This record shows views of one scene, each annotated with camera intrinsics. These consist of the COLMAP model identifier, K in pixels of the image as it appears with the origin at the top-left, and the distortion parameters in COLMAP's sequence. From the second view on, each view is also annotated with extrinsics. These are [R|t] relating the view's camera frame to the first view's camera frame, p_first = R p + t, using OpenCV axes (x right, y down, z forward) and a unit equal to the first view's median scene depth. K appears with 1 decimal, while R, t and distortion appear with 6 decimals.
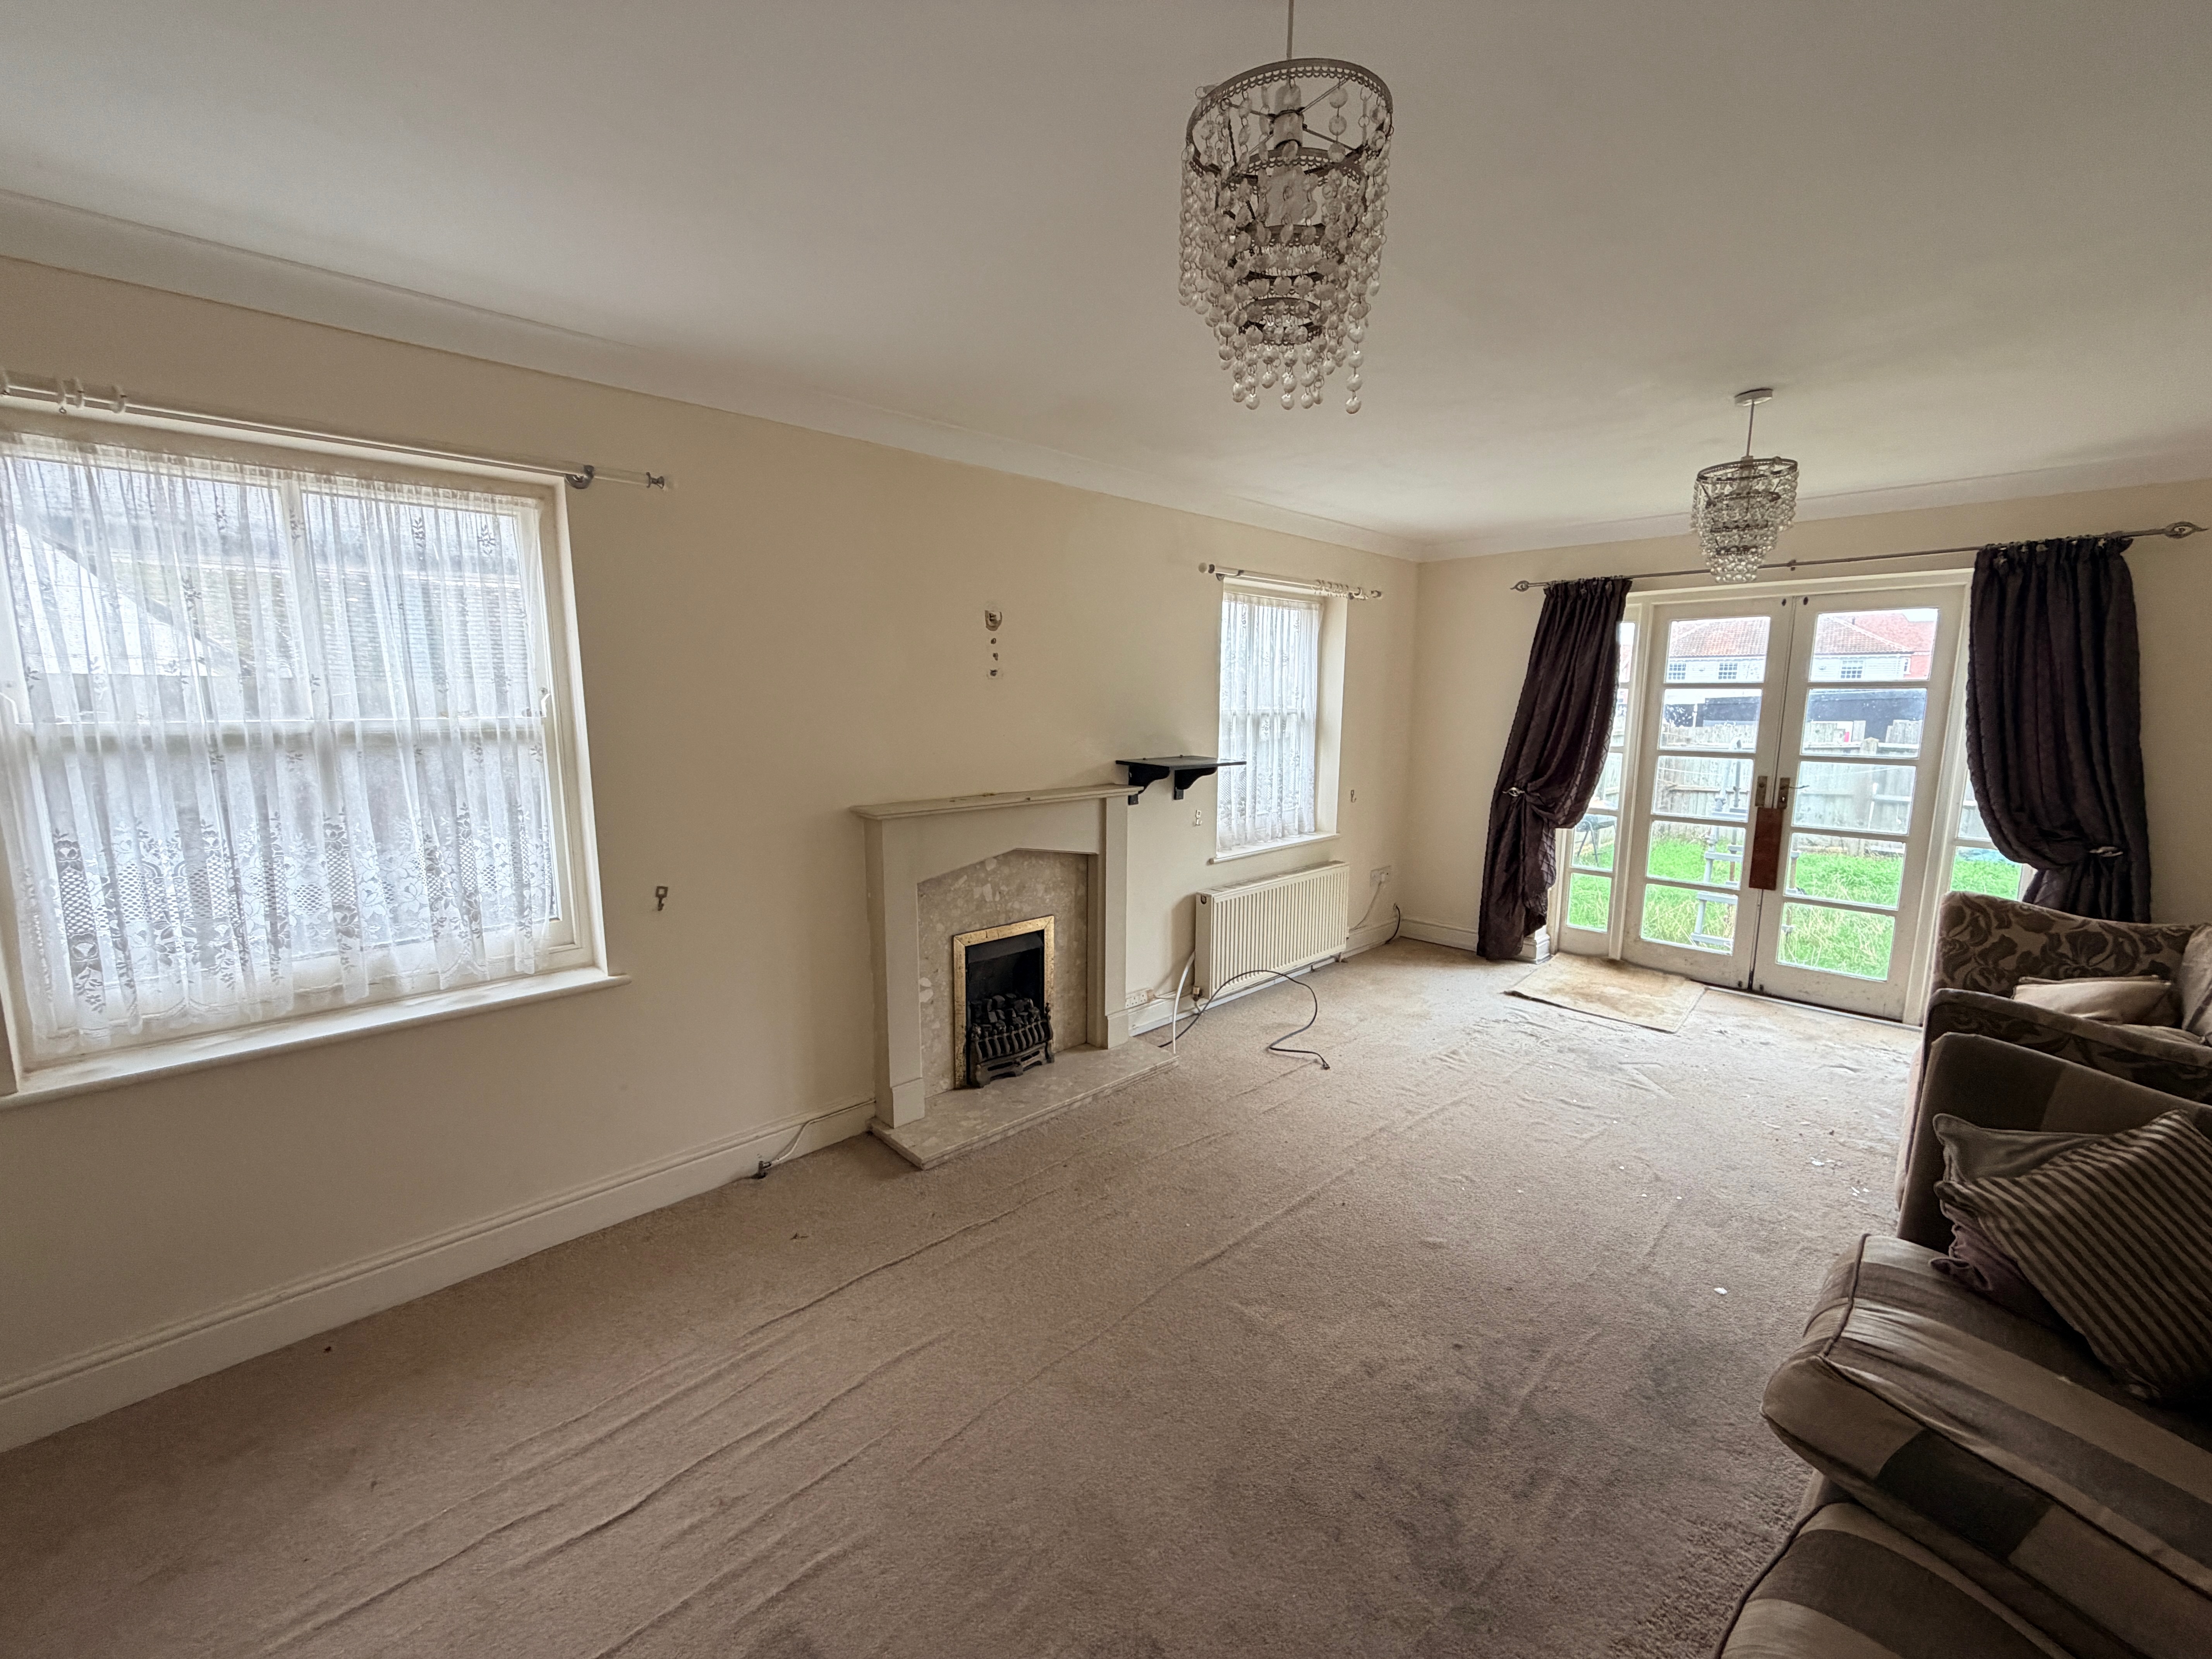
lens RADIAL K [[881.4, 0, 1098.6], [0, 881.4, 827.9], [0, 0, 1]] dist [-0.000465, -0.000131]
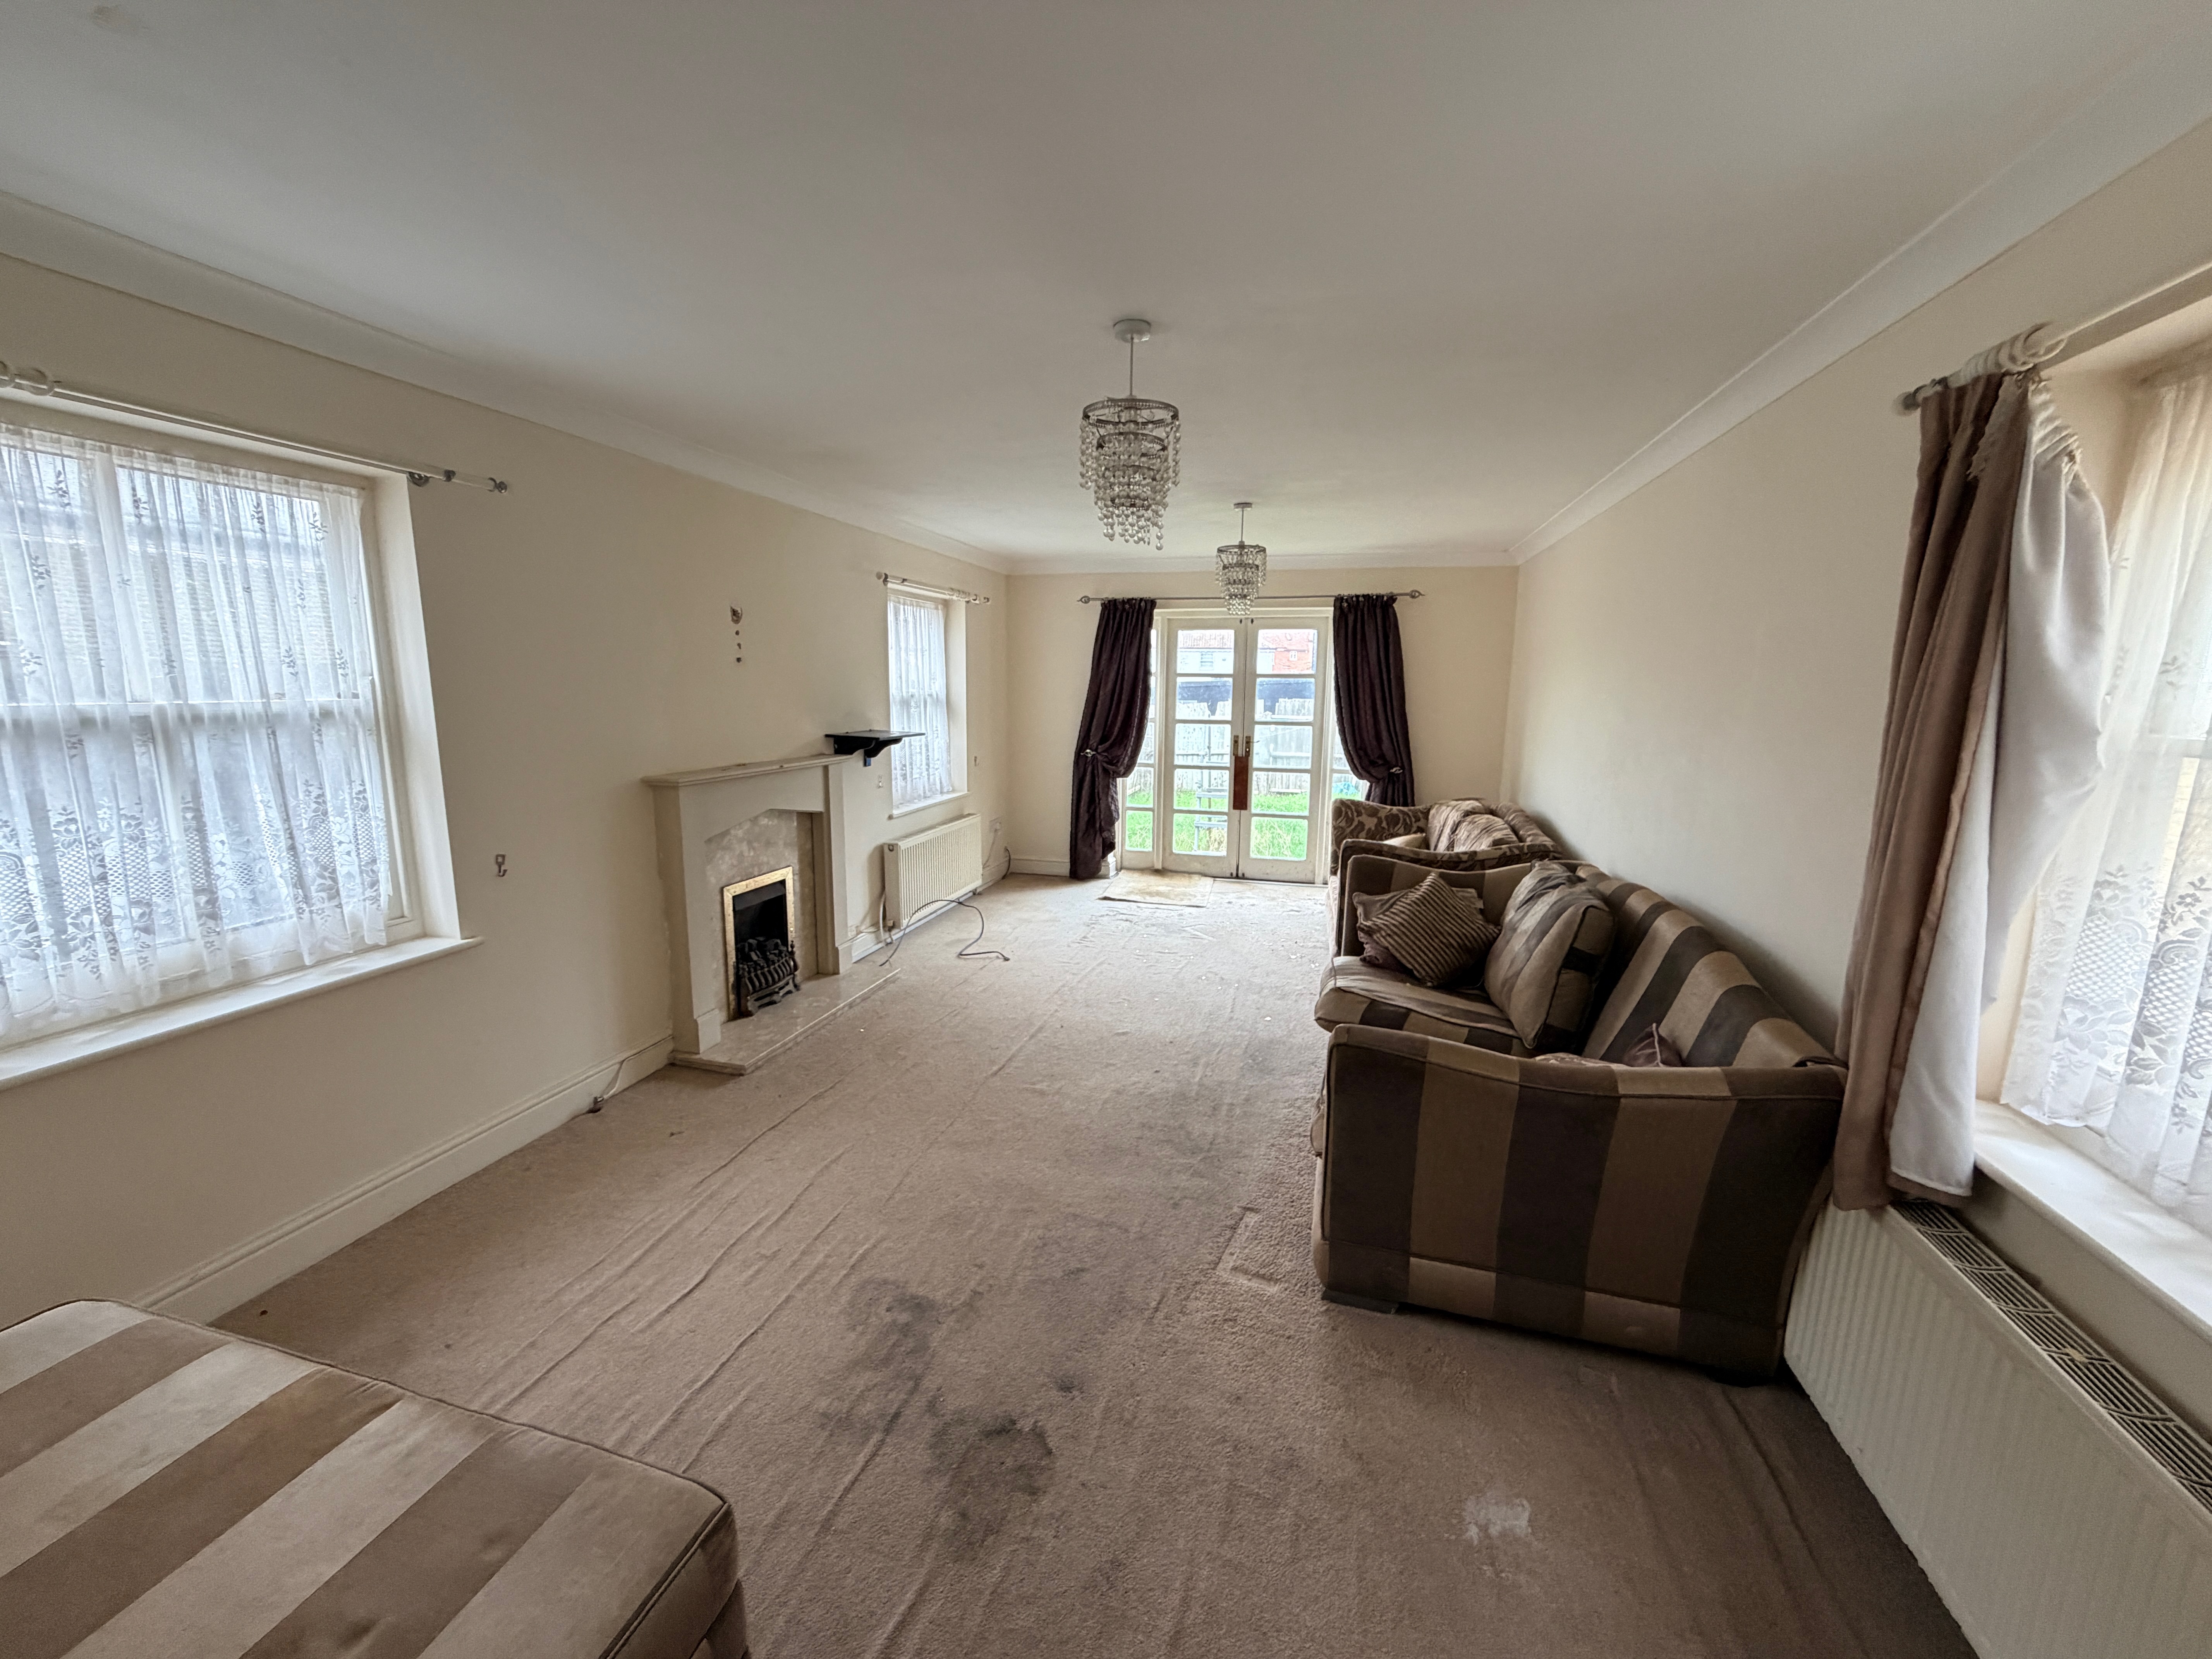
lens RADIAL K [[881.4, 0, 1098.6], [0, 881.4, 827.9], [0, 0, 1]] dist [-0.000465, -0.000131]
pose [[0.854726, -0.079953, 0.512885, -0.289707], [0.070000, 0.996795, 0.038734, 0.029836], [-0.514338, 0.002795, 0.857583, -0.217400]]
